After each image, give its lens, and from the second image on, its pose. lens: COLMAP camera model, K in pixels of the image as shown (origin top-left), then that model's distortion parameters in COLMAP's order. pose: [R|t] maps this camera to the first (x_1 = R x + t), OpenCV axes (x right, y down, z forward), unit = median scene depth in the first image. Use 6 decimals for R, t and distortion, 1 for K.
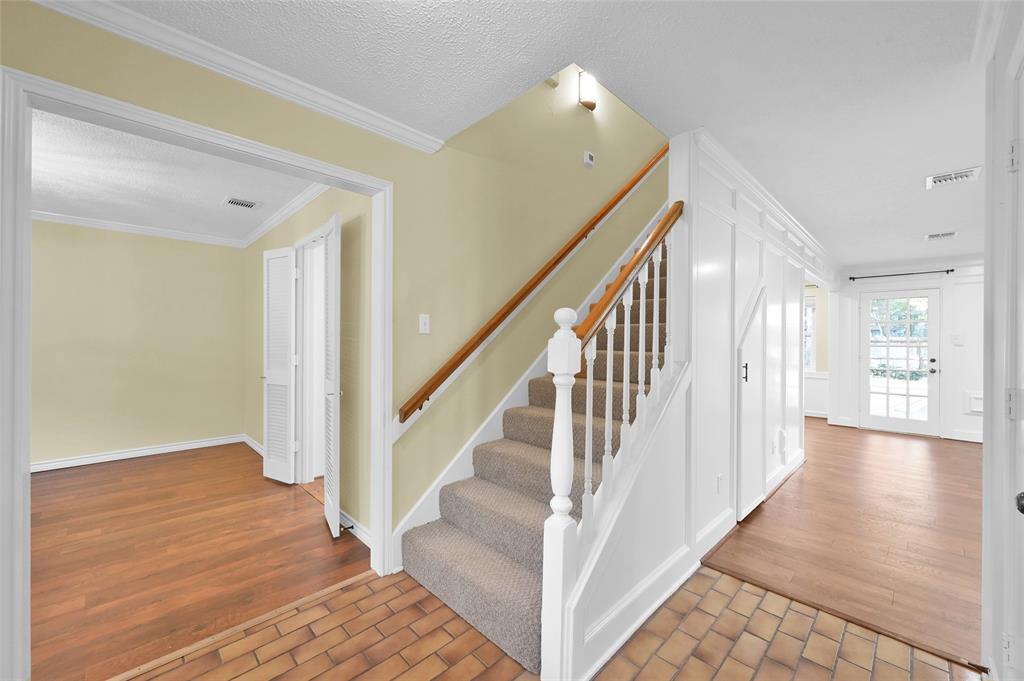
lens RADIAL K [[404.2, 0, 508.2], [0, 404.2, 342.0], [0, 0, 1]] dist [-0.001407, 0.000599]
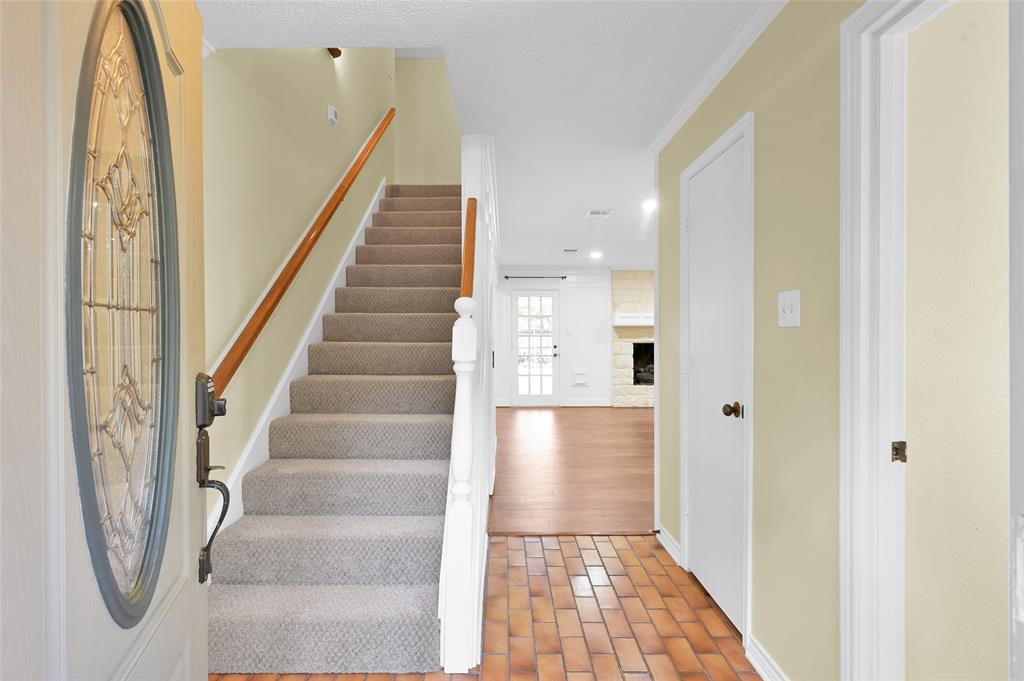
lens RADIAL K [[503.3, 0, 507.0], [0, 503.3, 336.3], [0, 0, 1]] dist [-0.000498, -0.000071]
pose [[0.692155, -0.009682, 0.721684, -0.207324], [0.007417, 0.999953, 0.006301, 0.001971], [-0.721711, 0.000991, 0.692194, 0.010703]]
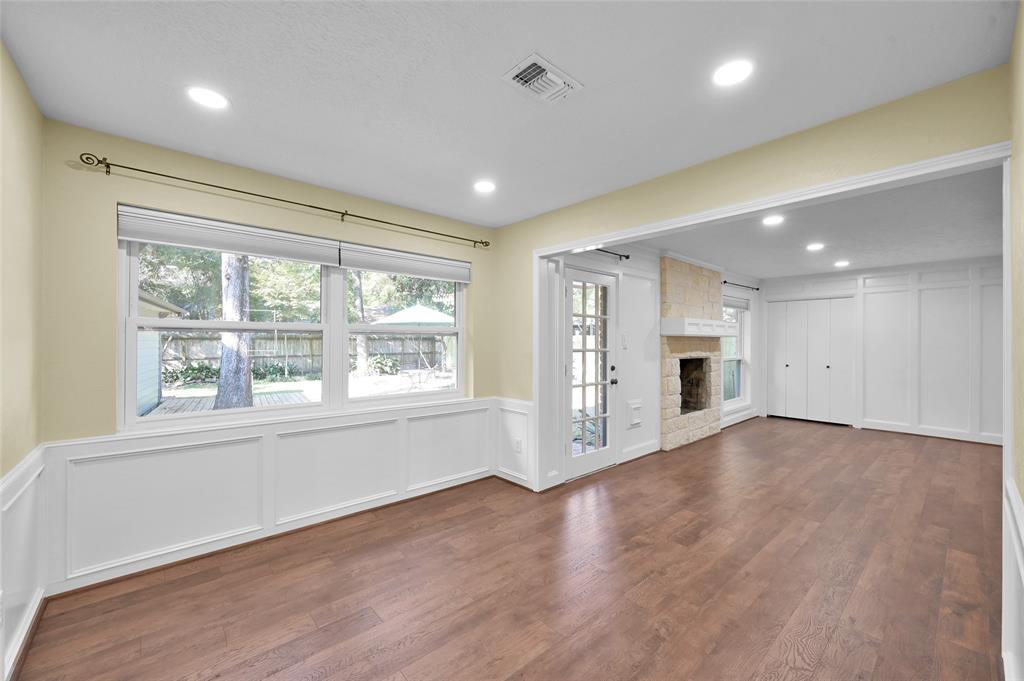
lens RADIAL K [[404.2, 0, 516.9], [0, 404.2, 337.2], [0, 0, 1]] dist [-0.001407, 0.000599]
pose [[0.038702, 0.001023, 0.999250, 0.277074], [-0.001161, 0.999999, -0.000979, -0.013211], [-0.999250, -0.001123, 0.038703, 1.196896]]
